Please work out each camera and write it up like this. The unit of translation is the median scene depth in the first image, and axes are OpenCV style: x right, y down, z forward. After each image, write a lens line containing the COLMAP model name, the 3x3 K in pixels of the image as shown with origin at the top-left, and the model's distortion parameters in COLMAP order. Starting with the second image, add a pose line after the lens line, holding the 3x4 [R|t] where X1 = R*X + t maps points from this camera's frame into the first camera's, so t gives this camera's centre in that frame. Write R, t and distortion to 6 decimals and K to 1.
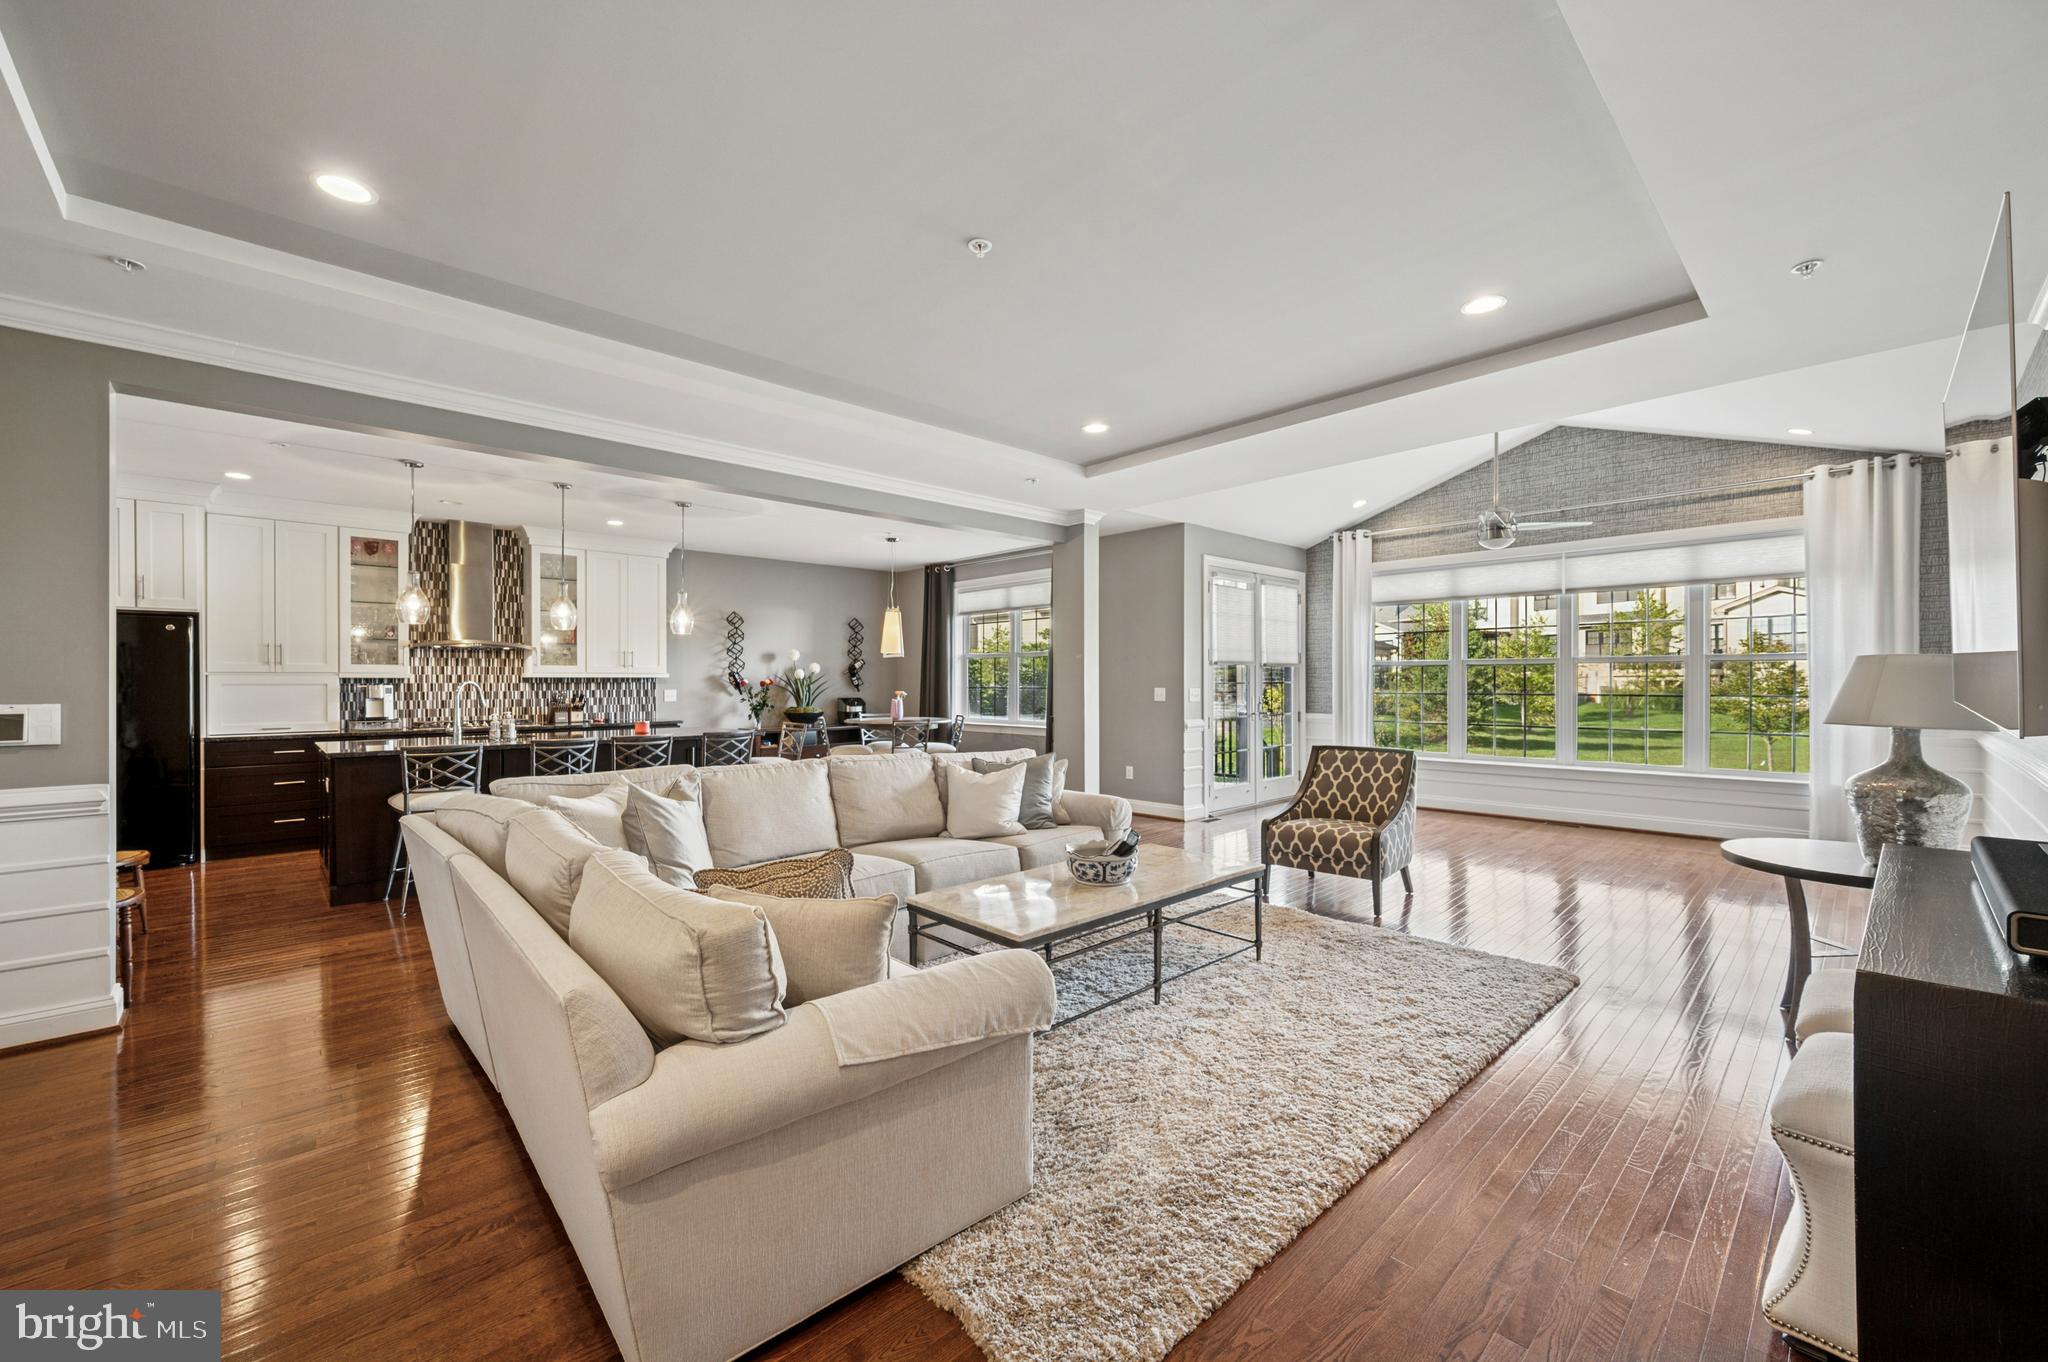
lens RADIAL K [[815.4, 0, 1024.0], [0, 815.4, 681.0], [0, 0, 1]] dist [-0.002098, -0.000282]
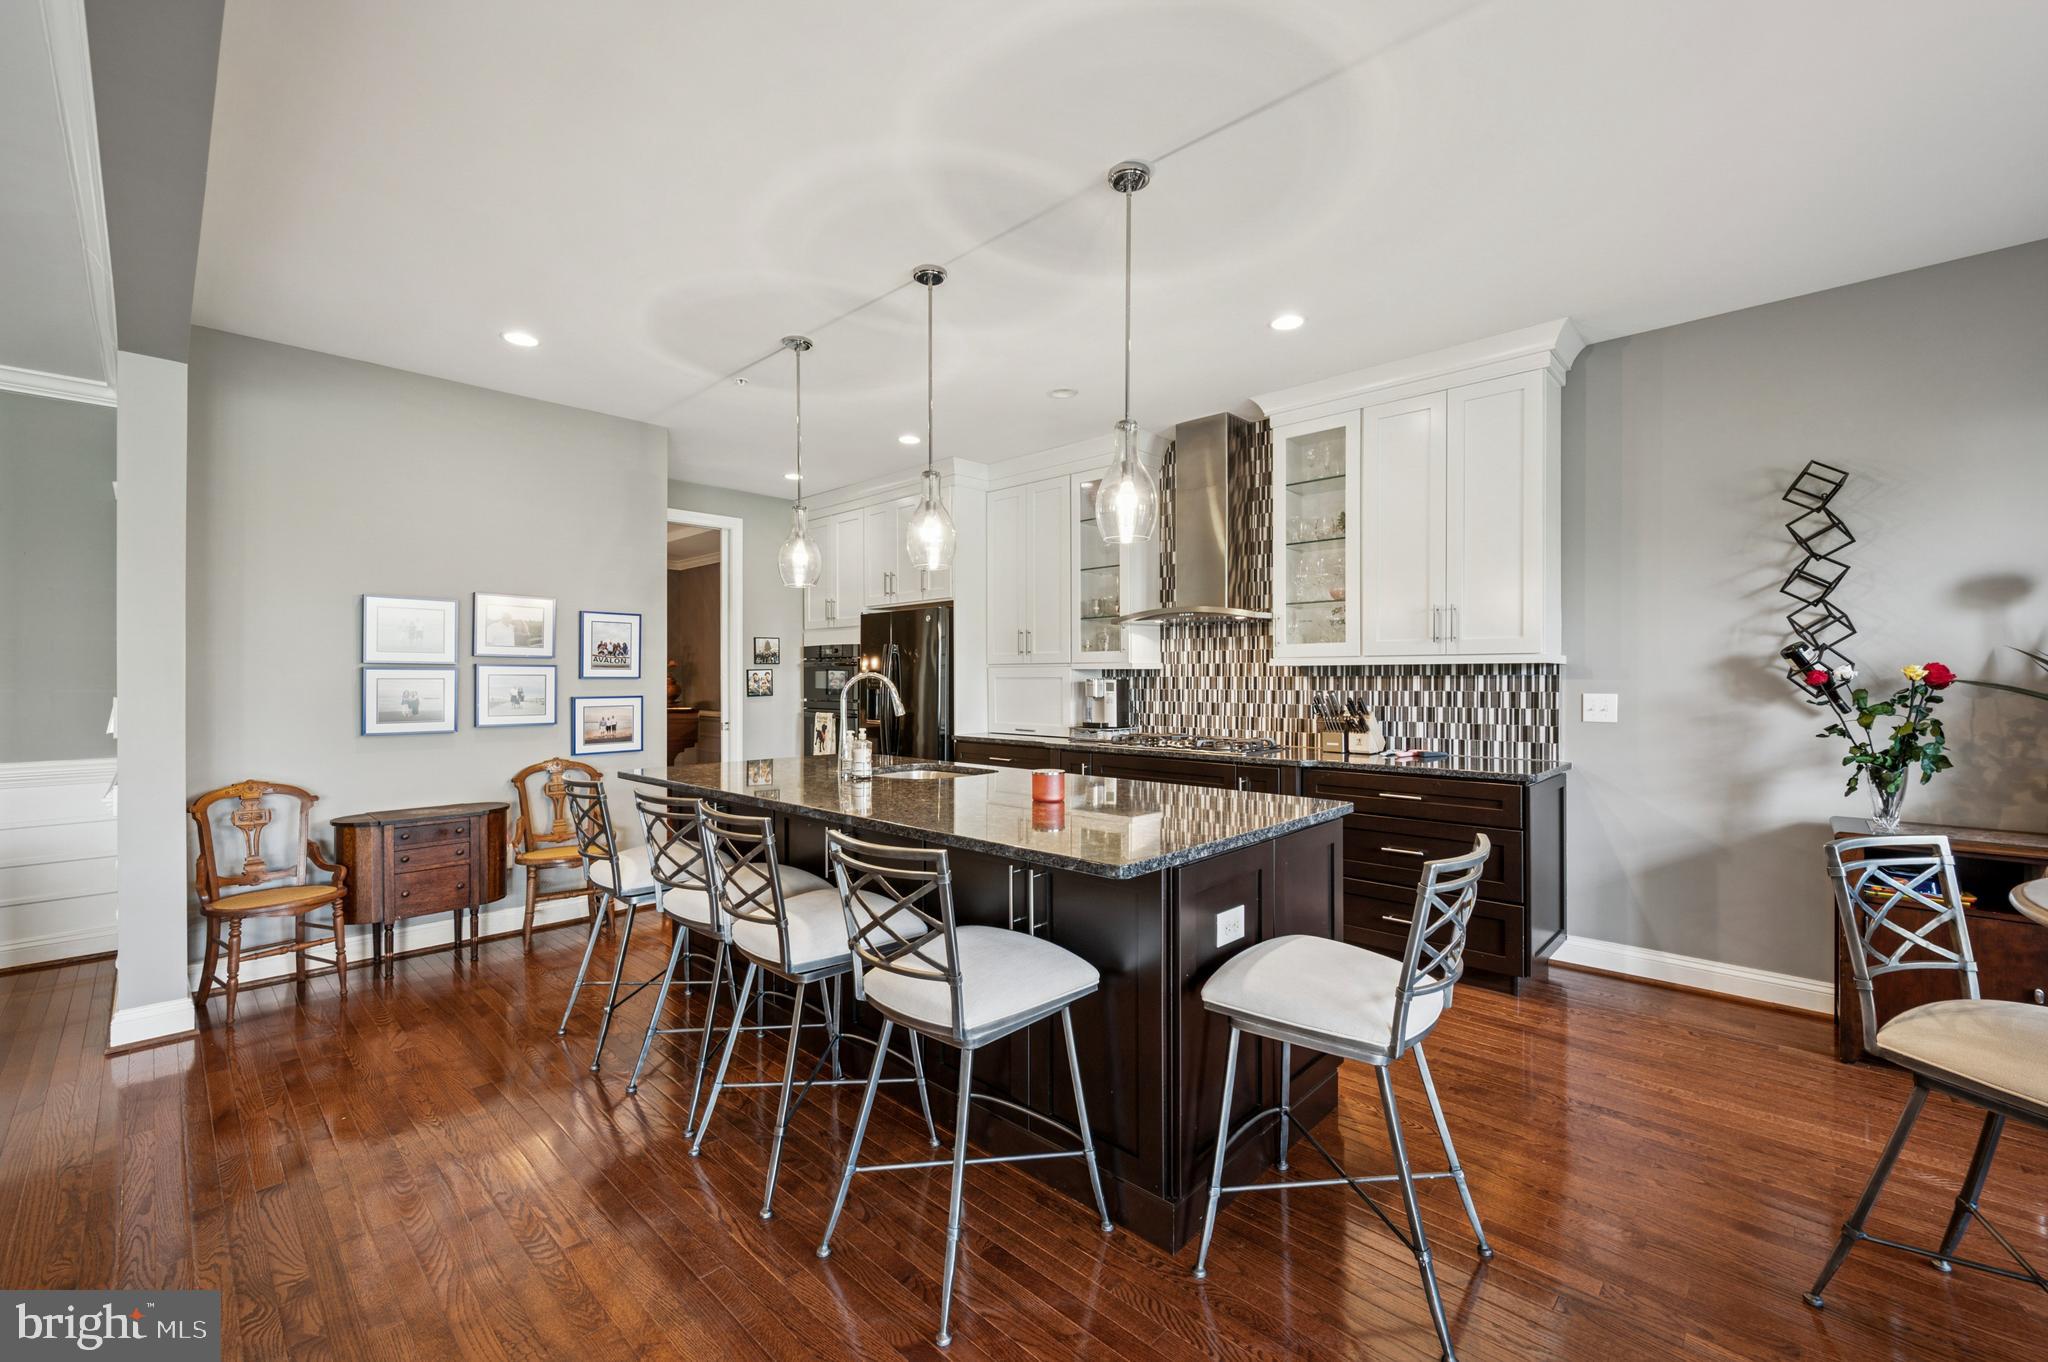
lens RADIAL K [[838.4, 0, 1024.0], [0, 838.4, 681.0], [0, 0, 1]] dist [-0.000829, -0.000072]
pose [[0.062751, 0.008007, -0.997997, -0.042773], [0.003697, 0.999959, 0.008255, 0.000127], [0.998022, -0.004207, 0.062718, 0.762400]]
